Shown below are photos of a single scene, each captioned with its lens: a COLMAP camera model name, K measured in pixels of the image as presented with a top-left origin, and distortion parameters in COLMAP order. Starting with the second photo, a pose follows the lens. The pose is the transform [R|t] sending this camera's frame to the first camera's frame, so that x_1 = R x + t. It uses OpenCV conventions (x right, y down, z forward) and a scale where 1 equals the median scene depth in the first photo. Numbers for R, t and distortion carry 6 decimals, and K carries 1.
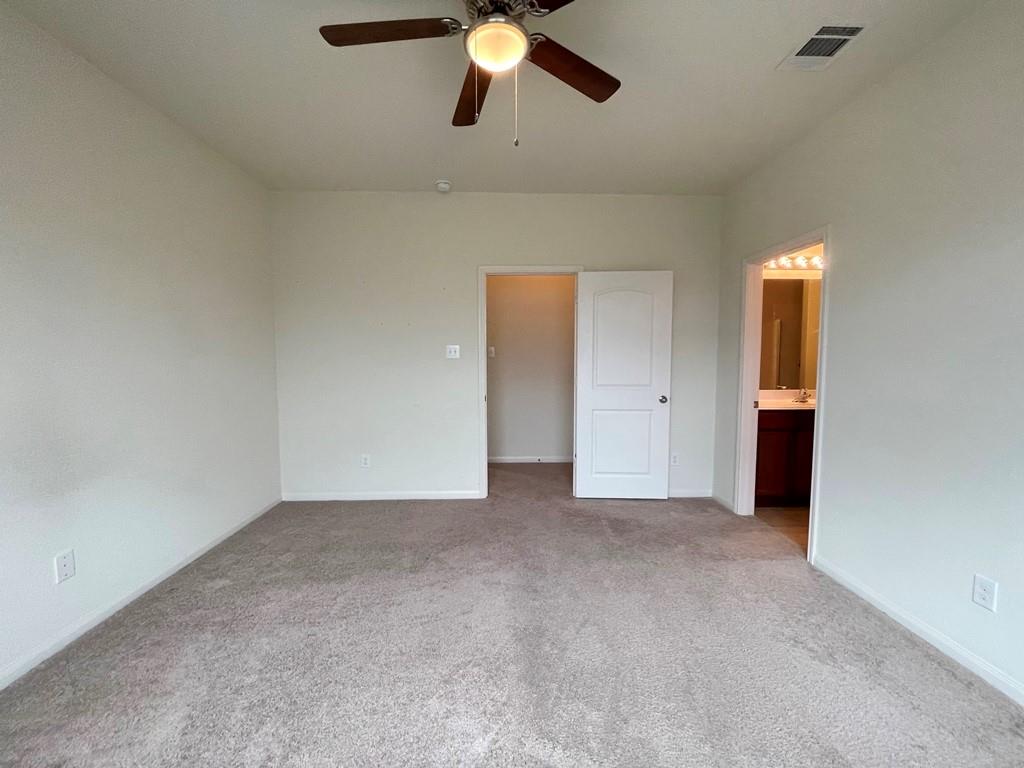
lens RADIAL K [[414.2, 0, 512.6], [0, 414.2, 384.0], [0, 0, 1]] dist [-0.001864, 0.001055]
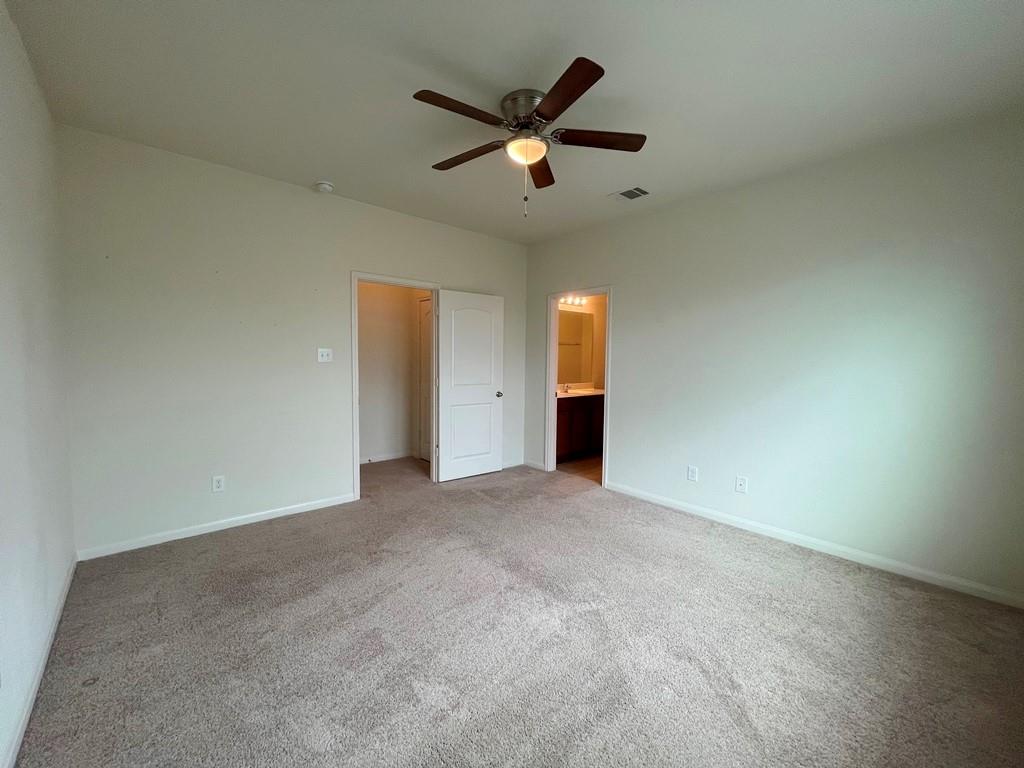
lens RADIAL K [[414.2, 0, 507.7], [0, 414.2, 384.3], [0, 0, 1]] dist [-0.001864, 0.001055]
pose [[0.769184, -0.029018, 0.638368, -0.481522], [0.034363, 0.999401, 0.004026, 0.001470], [-0.638103, 0.018840, 0.769721, -0.024663]]
